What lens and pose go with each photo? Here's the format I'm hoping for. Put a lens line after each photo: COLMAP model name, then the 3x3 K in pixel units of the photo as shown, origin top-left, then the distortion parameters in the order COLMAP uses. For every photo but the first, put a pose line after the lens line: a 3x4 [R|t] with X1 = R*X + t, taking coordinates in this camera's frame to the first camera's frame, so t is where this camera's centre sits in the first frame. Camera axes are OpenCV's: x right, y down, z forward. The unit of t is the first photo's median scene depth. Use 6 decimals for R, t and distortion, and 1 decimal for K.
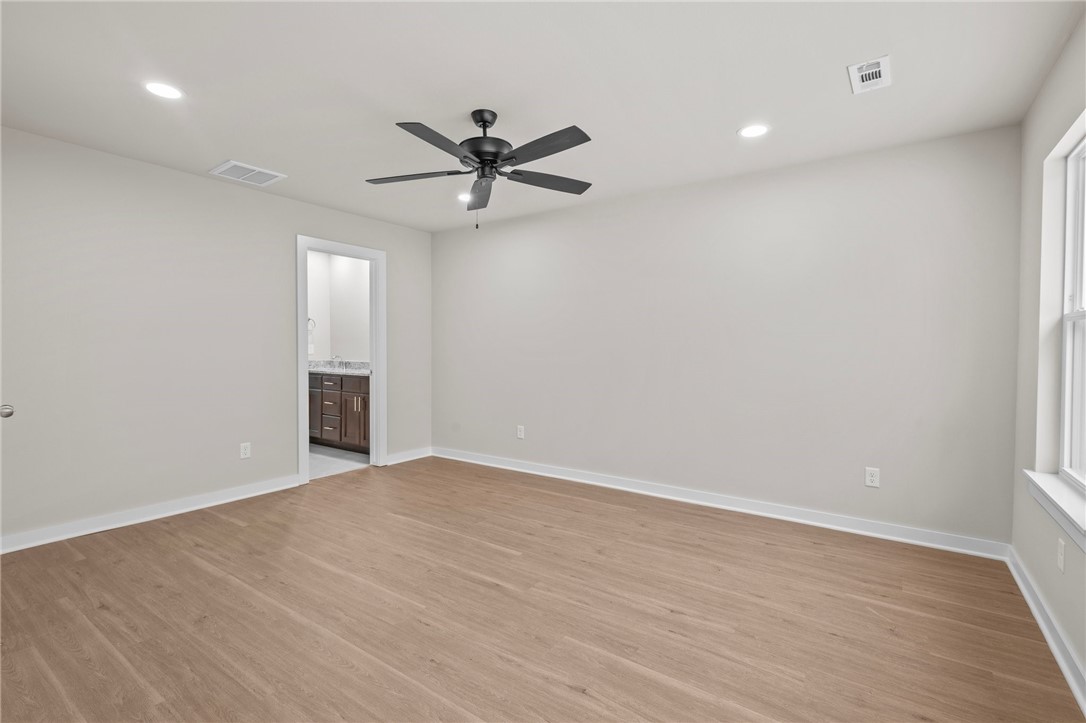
lens RADIAL K [[498.1, 0, 544.5], [0, 498.1, 358.4], [0, 0, 1]] dist [0.008981, -0.001225]
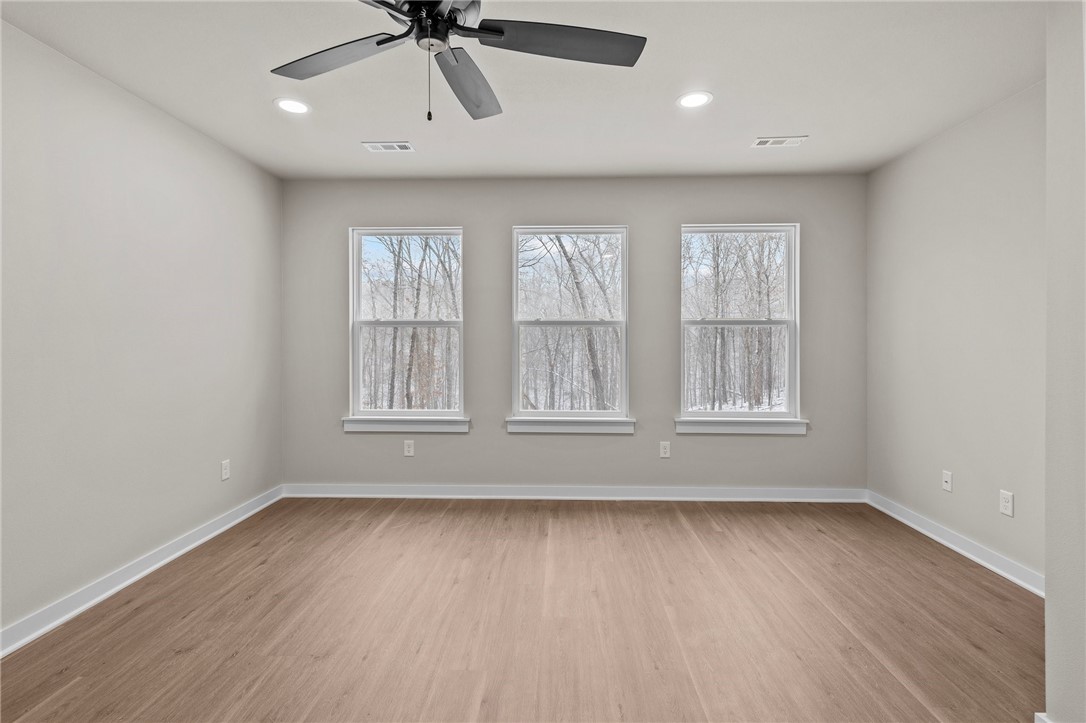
lens RADIAL K [[505.2, 0, 543.4], [0, 505.2, 343.8], [0, 0, 1]] dist [0.012609, -0.001303]
pose [[-0.542080, -0.009977, 0.840268, -0.579726], [0.019550, 0.999509, 0.024479, -0.030708], [-0.840100, 0.029697, -0.541619, 1.063834]]
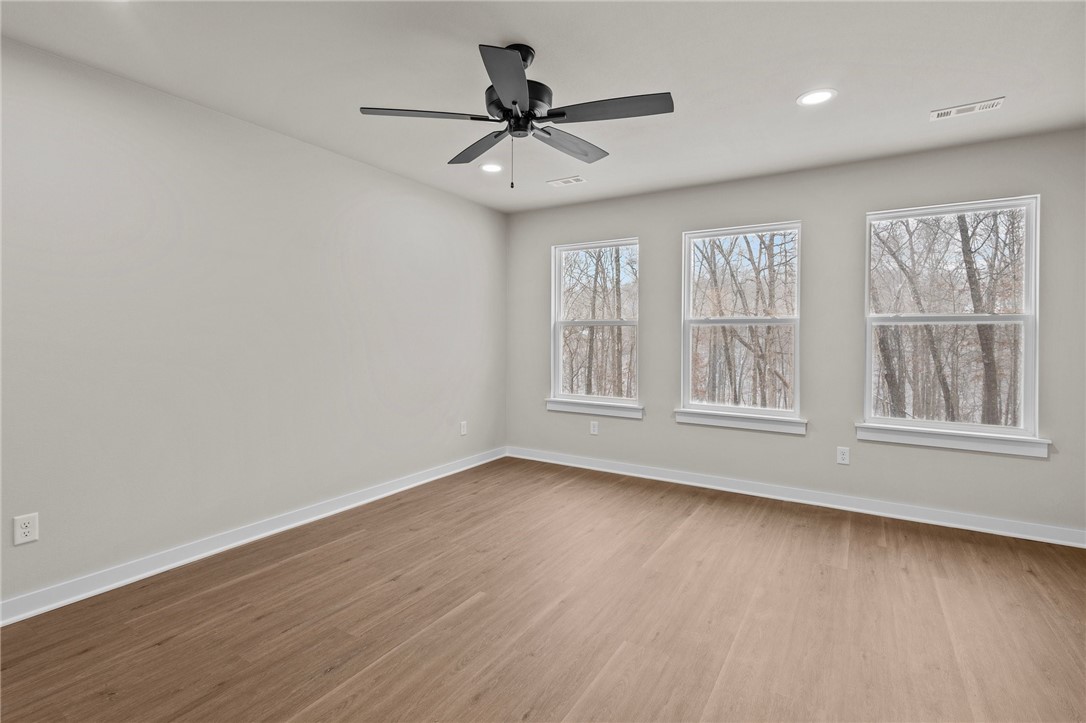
lens RADIAL K [[505.2, 0, 543.4], [0, 505.2, 343.8], [0, 0, 1]] dist [0.012609, -0.001303]
pose [[-0.050559, -0.017765, 0.998563, -0.828823], [0.019138, 0.999641, 0.018753, -0.026258], [-0.998538, 0.020058, -0.050201, 0.887208]]
